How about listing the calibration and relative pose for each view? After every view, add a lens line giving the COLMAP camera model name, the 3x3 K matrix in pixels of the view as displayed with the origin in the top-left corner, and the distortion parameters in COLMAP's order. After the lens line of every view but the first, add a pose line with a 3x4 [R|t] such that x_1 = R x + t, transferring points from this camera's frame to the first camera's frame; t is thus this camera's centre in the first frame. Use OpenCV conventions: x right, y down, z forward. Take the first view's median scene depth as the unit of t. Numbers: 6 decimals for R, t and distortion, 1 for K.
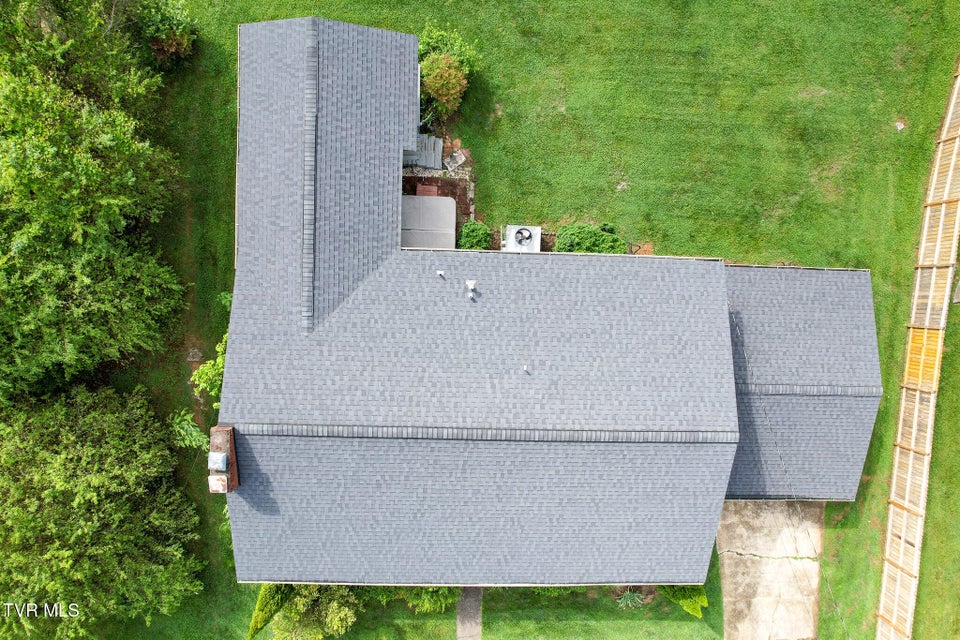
lens RADIAL K [[613.9, 0, 483.7], [0, 613.9, 323.0], [0, 0, 1]] dist [-0.066620, 0.066159]
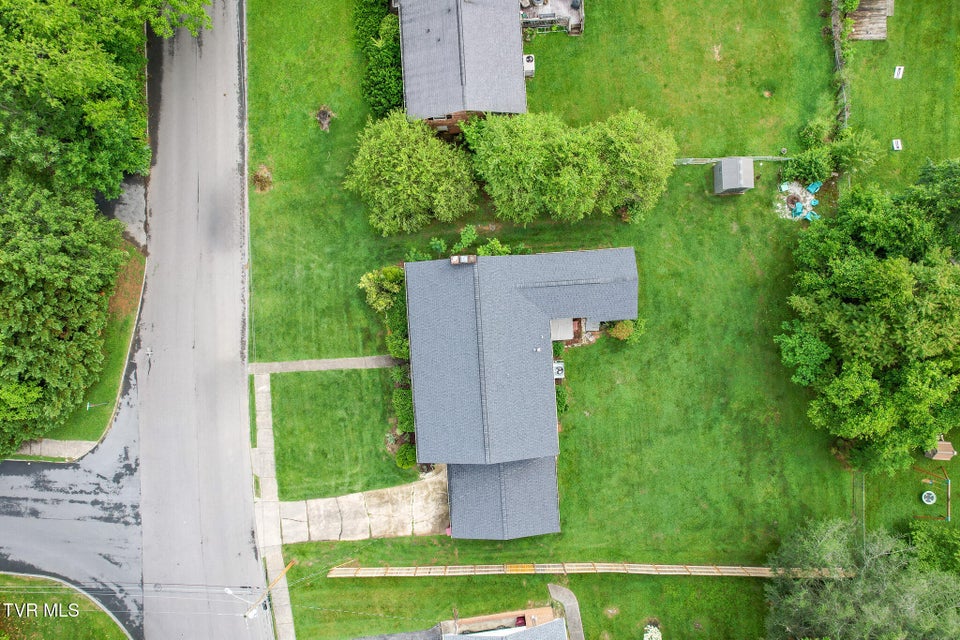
lens RADIAL K [[613.9, 0, 483.7], [0, 613.9, 323.0], [0, 0, 1]] dist [-0.066620, 0.066159]
pose [[0.091945, 0.994651, -0.047078, -0.027908], [-0.994915, 0.089812, -0.045585, 0.221364], [-0.041113, 0.051030, 0.997851, -1.239983]]
